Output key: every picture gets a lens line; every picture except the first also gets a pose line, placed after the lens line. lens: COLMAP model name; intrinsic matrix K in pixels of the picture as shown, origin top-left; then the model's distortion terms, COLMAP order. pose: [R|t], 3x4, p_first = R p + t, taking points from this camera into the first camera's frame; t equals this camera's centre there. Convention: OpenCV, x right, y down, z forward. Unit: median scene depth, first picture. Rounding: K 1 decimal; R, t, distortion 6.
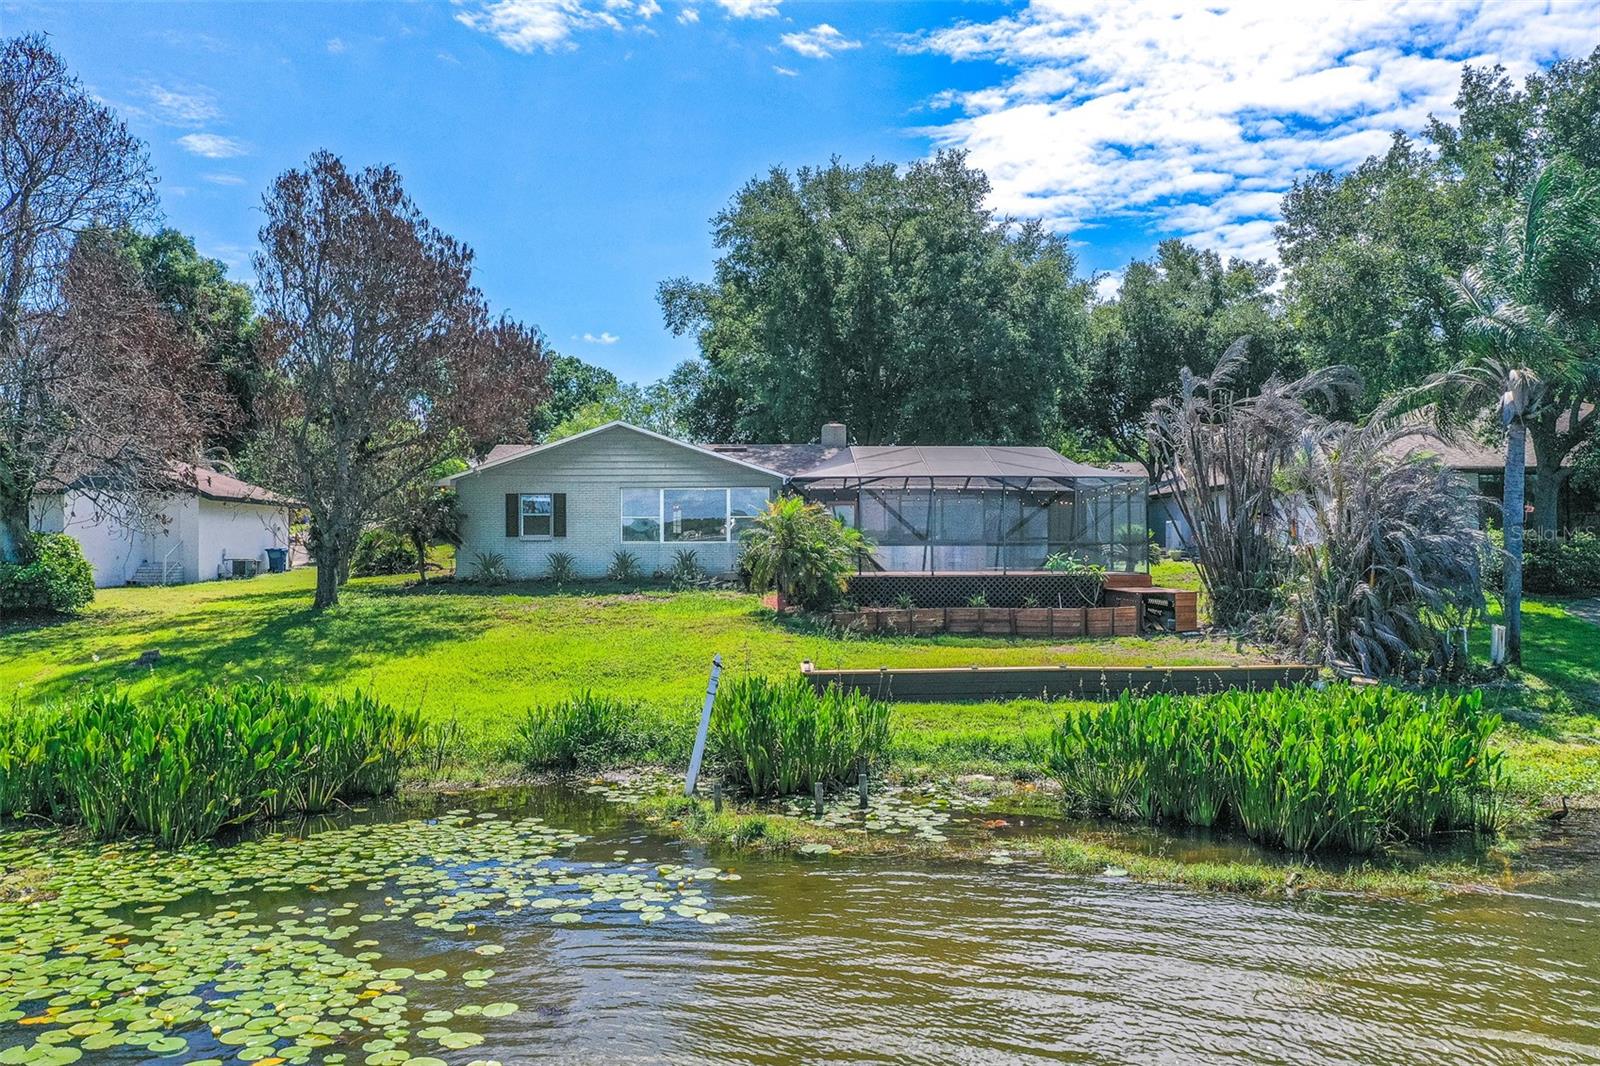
lens RADIAL K [[1253.0, 0, 800.0], [0, 1253.0, 533.0], [0, 0, 1]] dist [-0.001358, -0.002469]
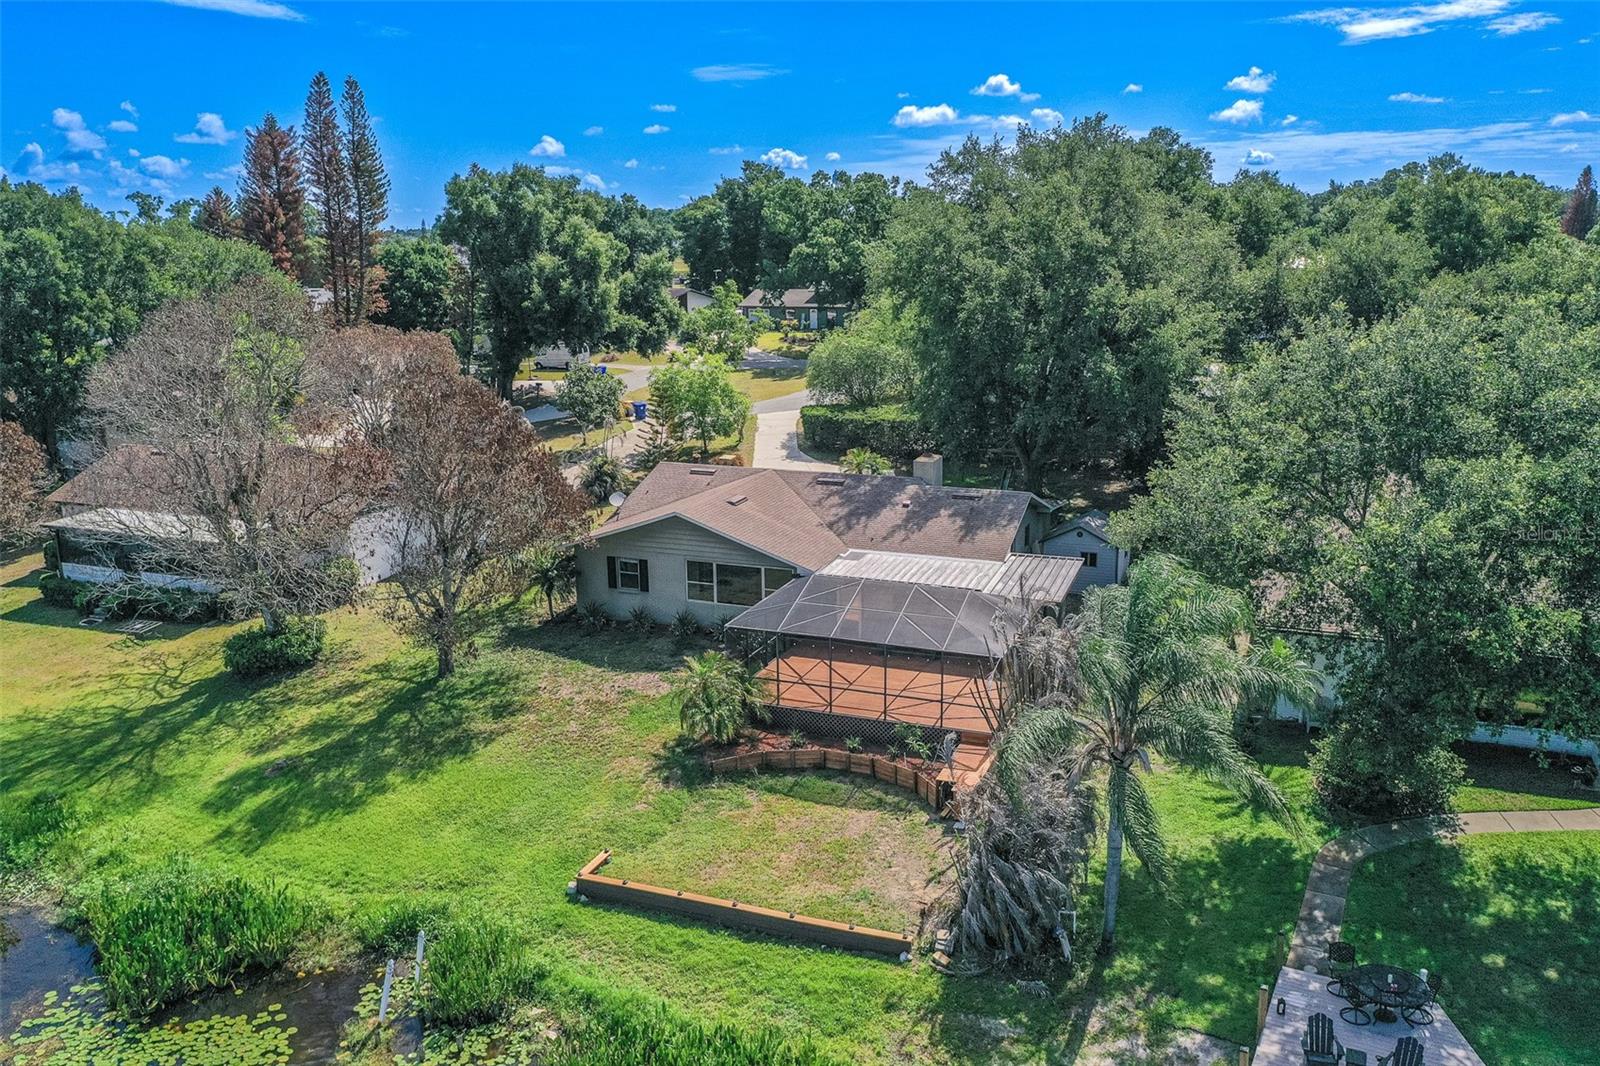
lens RADIAL K [[1253.0, 0, 800.0], [0, 1253.0, 533.0], [0, 0, 1]] dist [-0.001358, -0.002469]
pose [[0.917455, 0.085084, -0.388634, 0.710389], [0.015661, 0.968382, 0.248981, -0.585861], [0.397530, -0.234516, 0.887115, -0.121852]]
